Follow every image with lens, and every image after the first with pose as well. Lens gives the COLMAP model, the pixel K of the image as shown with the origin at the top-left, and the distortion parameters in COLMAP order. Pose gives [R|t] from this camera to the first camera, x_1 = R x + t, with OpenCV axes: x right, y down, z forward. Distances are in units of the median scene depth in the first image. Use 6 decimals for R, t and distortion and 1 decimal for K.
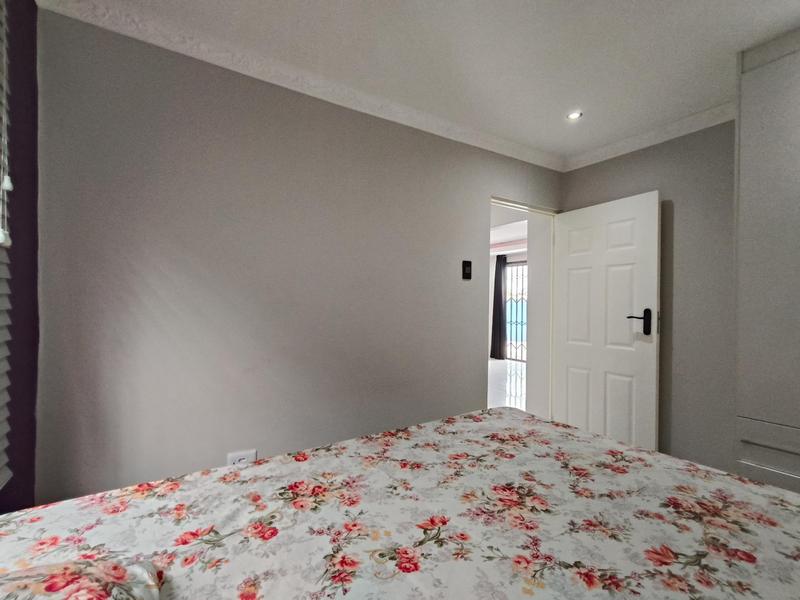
lens RADIAL K [[370.7, 0, 406.6], [0, 370.7, 300.2], [0, 0, 1]] dist [0.002431, 0.002335]
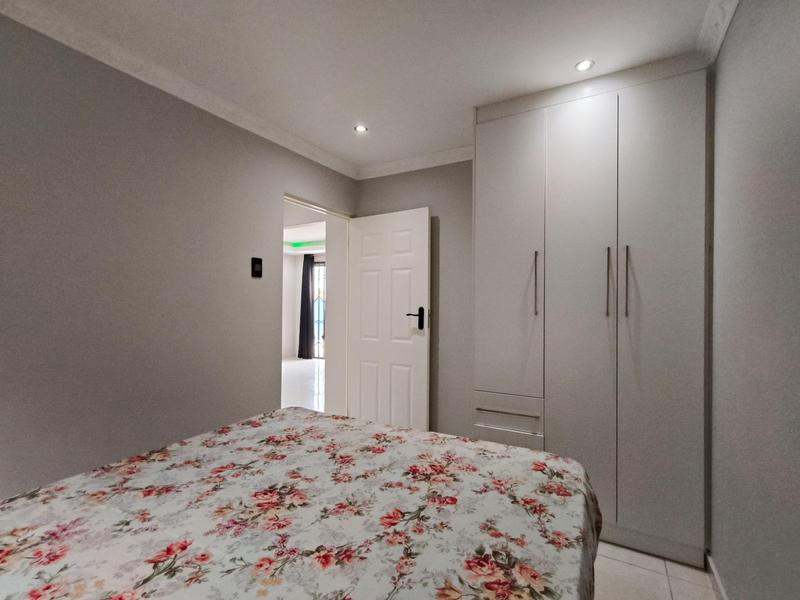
lens RADIAL K [[370.7, 0, 406.0], [0, 370.7, 301.3], [0, 0, 1]] dist [0.002431, 0.002335]
pose [[0.884817, -0.000128, 0.465938, 0.109999], [-0.001943, 0.999990, 0.003964, -0.000556], [-0.465934, -0.004412, 0.884809, -0.029843]]
